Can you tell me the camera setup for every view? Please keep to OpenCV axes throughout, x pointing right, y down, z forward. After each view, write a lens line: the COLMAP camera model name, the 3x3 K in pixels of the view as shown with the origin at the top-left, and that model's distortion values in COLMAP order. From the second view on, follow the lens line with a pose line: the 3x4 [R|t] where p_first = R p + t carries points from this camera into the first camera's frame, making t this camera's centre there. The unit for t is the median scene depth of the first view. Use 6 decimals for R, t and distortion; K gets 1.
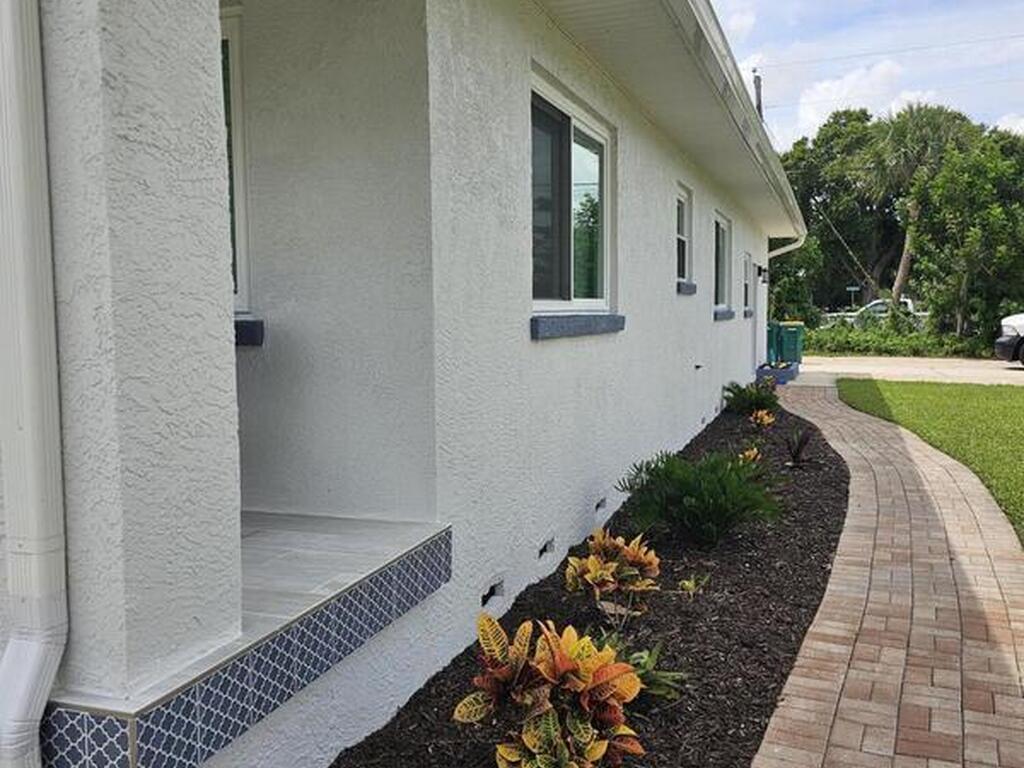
lens RADIAL K [[910.6, 0, 510.1], [0, 910.6, 397.9], [0, 0, 1]] dist [0.157377, -0.308222]
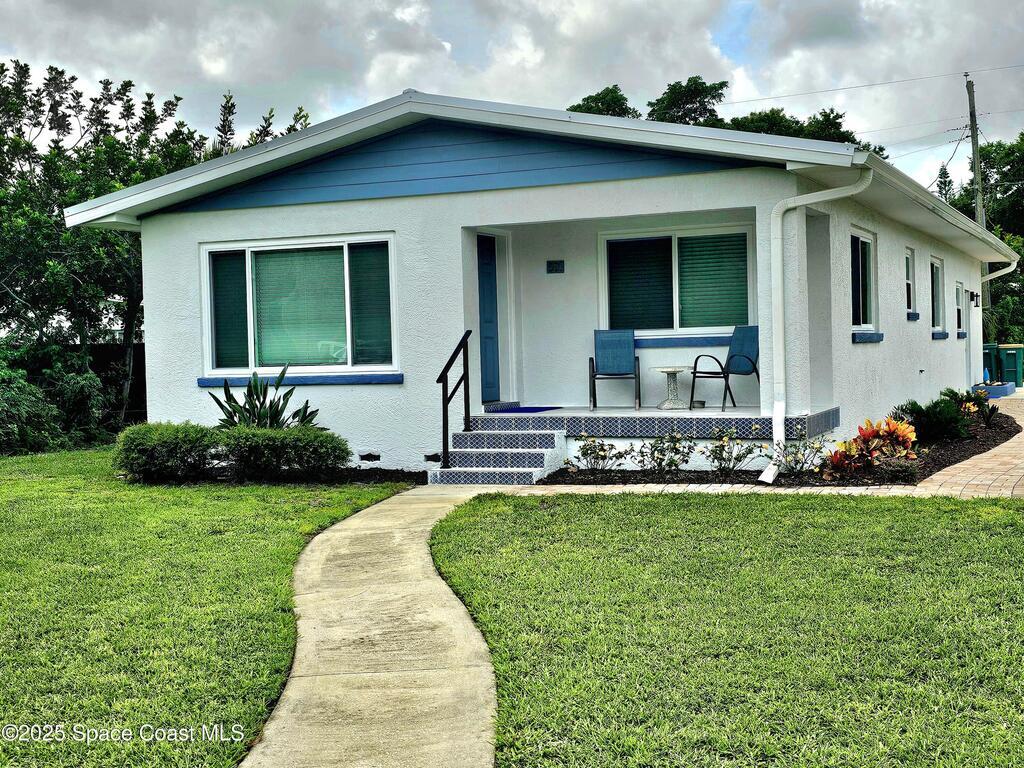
lens RADIAL K [[910.6, 0, 510.1], [0, 910.6, 397.9], [0, 0, 1]] dist [0.157377, -0.308222]
pose [[0.979298, -0.013844, -0.201949, -0.077691], [0.006525, 0.999299, -0.036863, 0.034077], [0.202318, 0.034782, 0.978702, -0.319366]]
